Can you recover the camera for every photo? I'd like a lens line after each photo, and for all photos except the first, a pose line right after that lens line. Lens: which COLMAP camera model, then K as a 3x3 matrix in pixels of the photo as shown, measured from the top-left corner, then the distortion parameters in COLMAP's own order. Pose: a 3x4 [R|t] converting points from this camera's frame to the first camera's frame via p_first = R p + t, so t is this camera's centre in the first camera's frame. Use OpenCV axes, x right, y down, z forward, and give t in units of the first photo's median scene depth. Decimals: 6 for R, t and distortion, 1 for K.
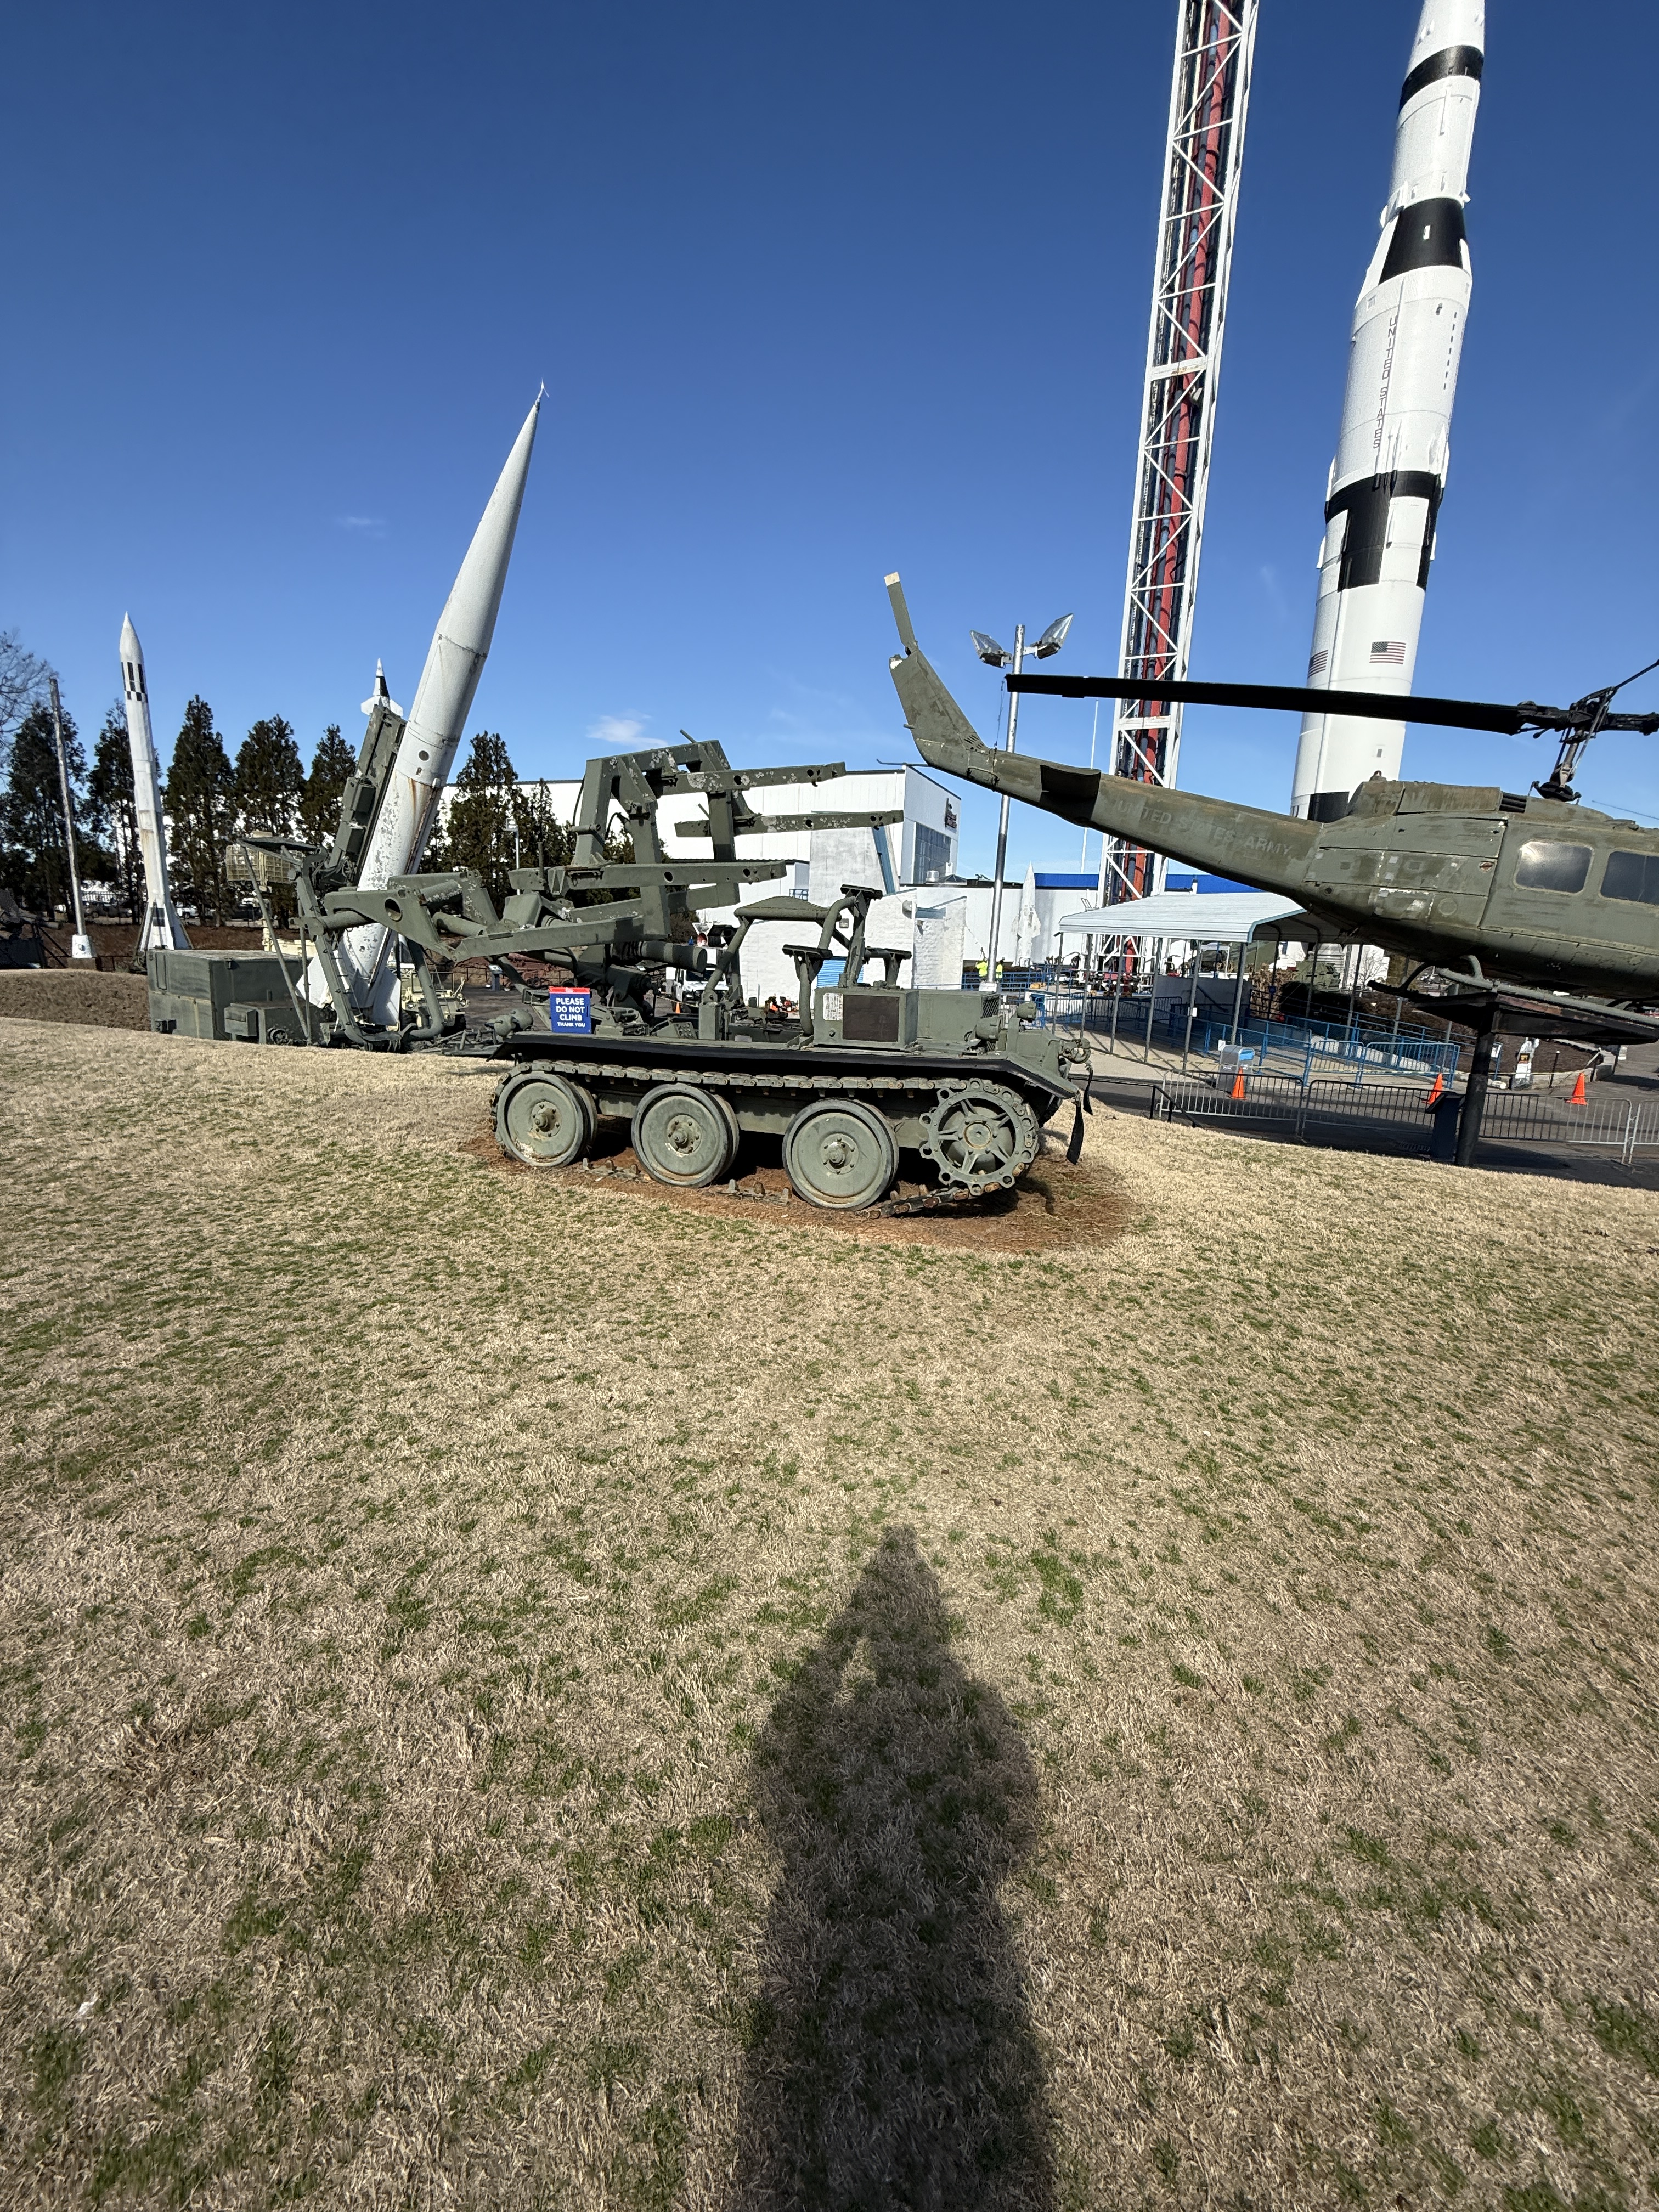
lens RADIAL K [[893.2, 0, 829.5], [0, 893.2, 1106.0], [0, 0, 1]] dist [0.000978, 0.000300]
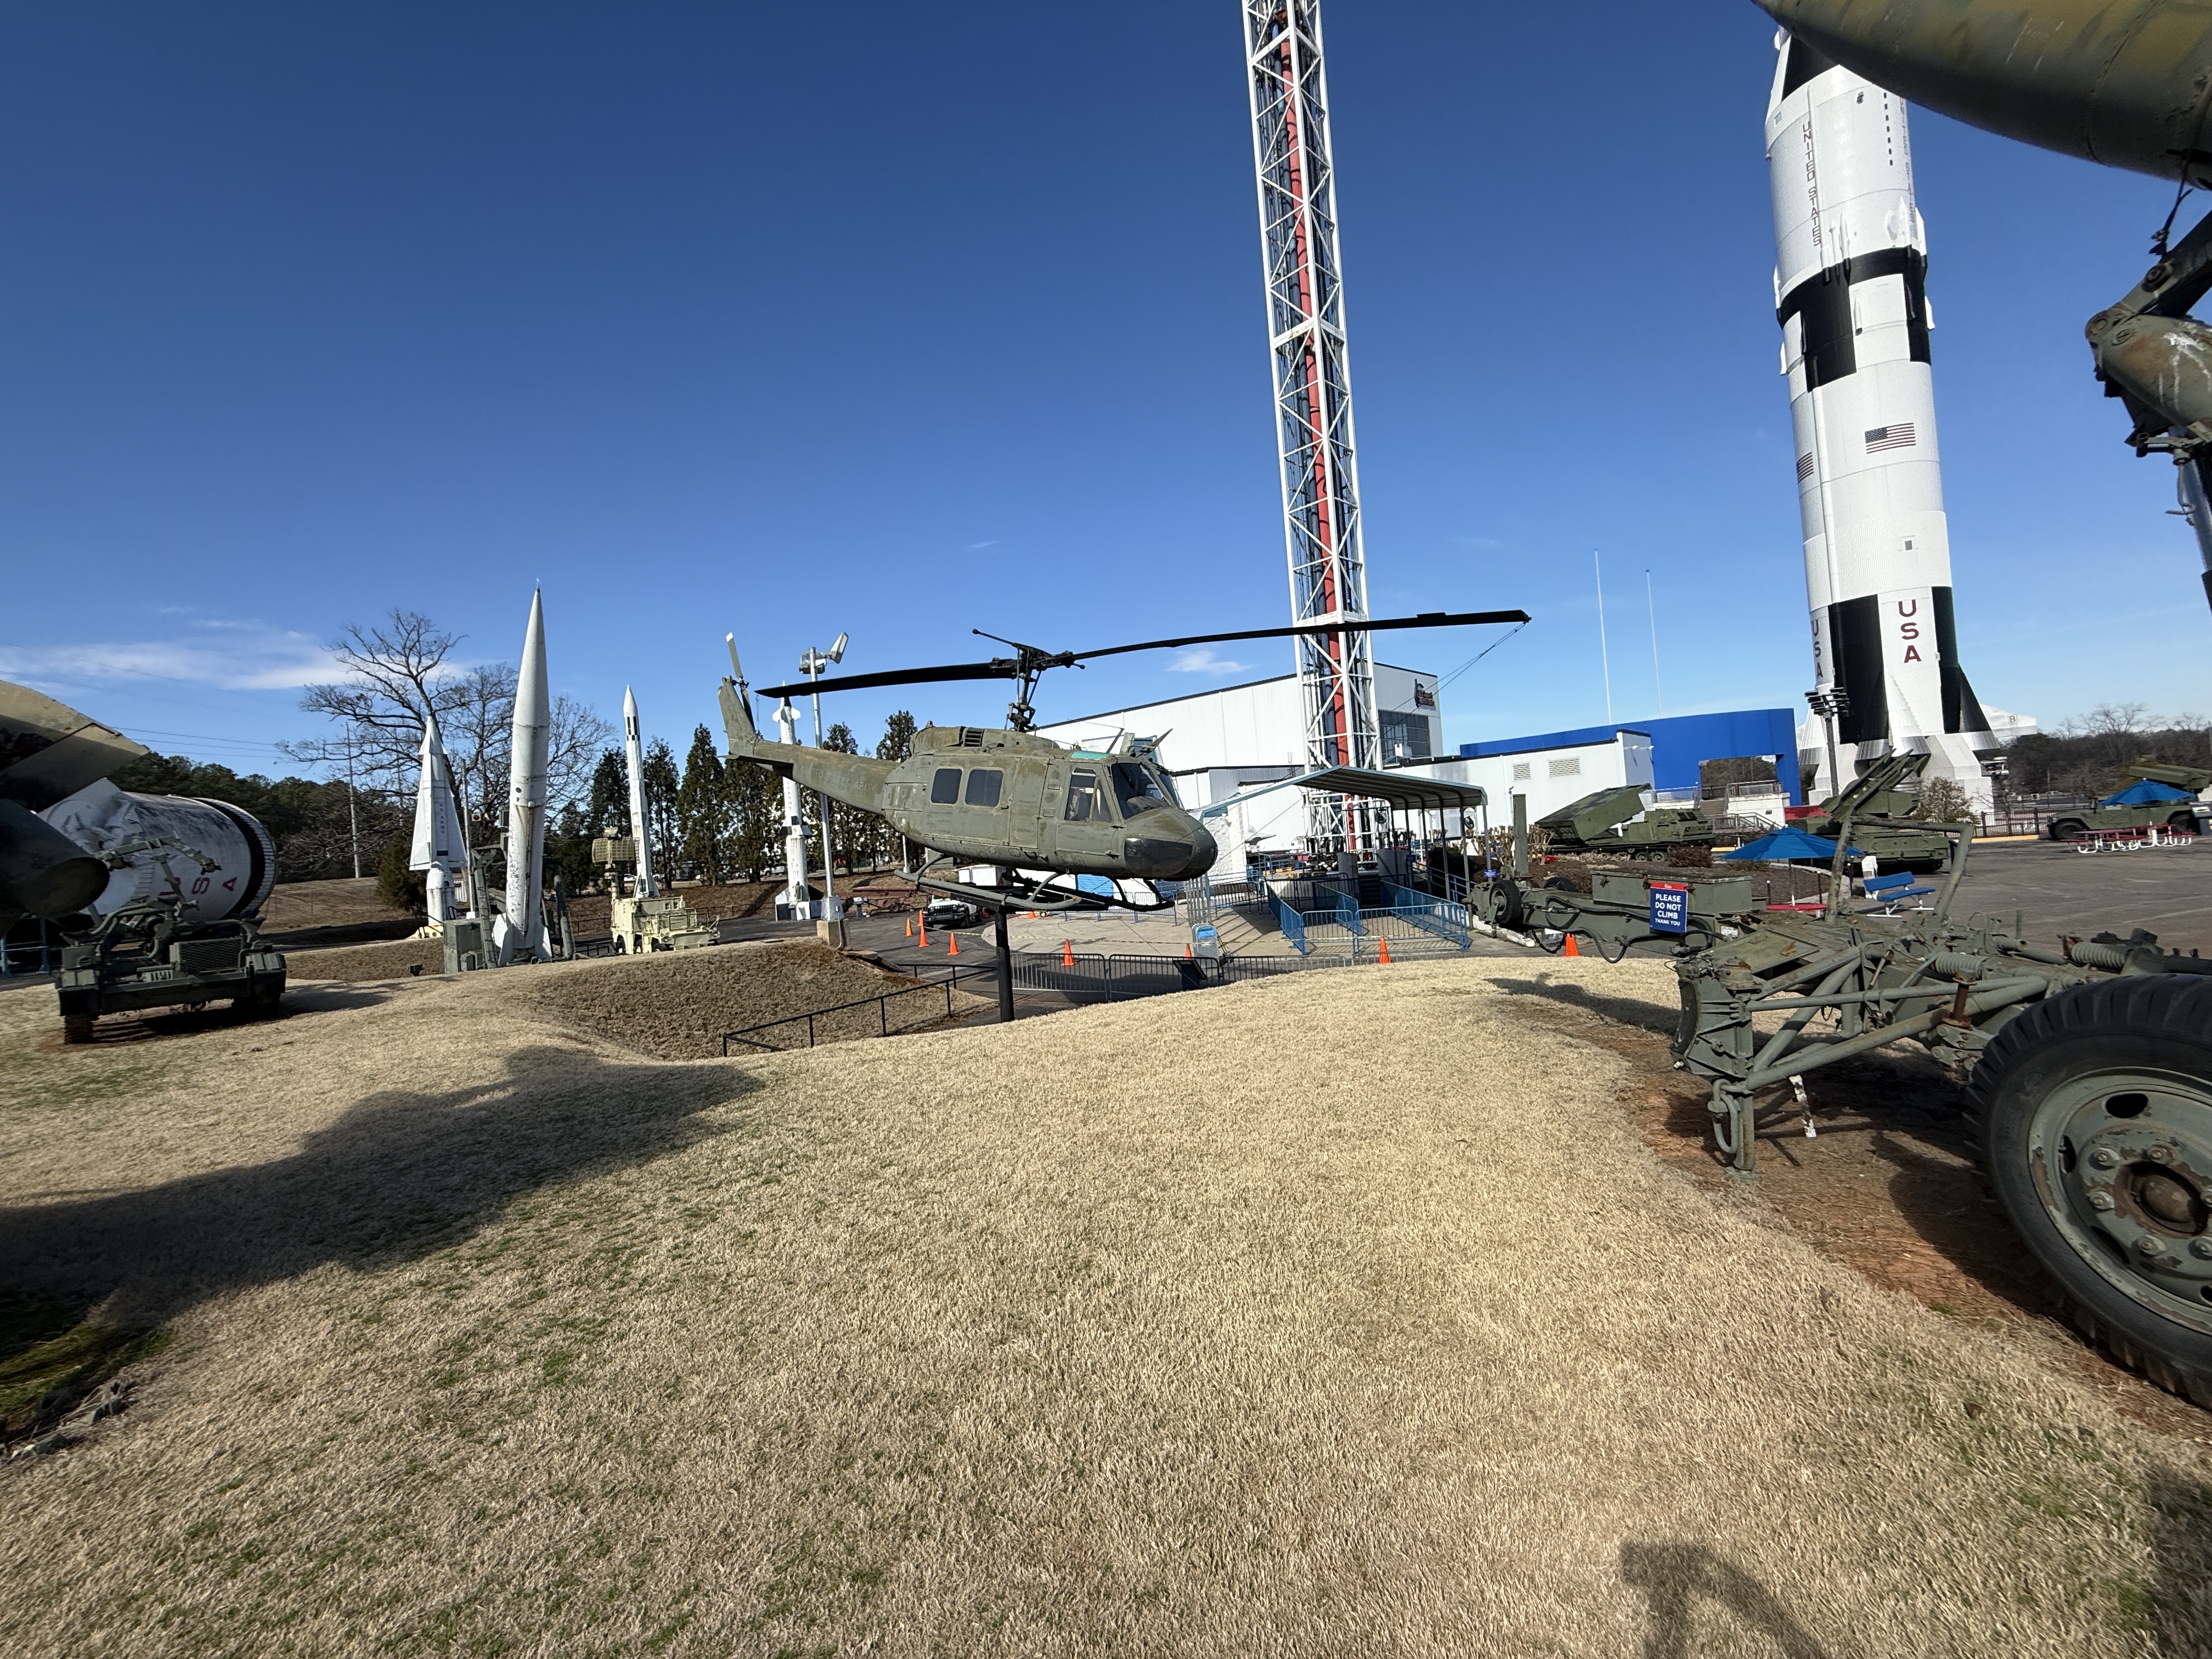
lens RADIAL K [[898.1, 0, 1106.0], [0, 898.1, 829.5], [0, 0, 1]] dist [0.000607, -0.000050]
pose [[0.927288, -0.114399, -0.356442, 0.279949], [0.042800, 0.978317, -0.202643, 0.011960], [0.371895, 0.172653, 0.912077, -0.016535]]
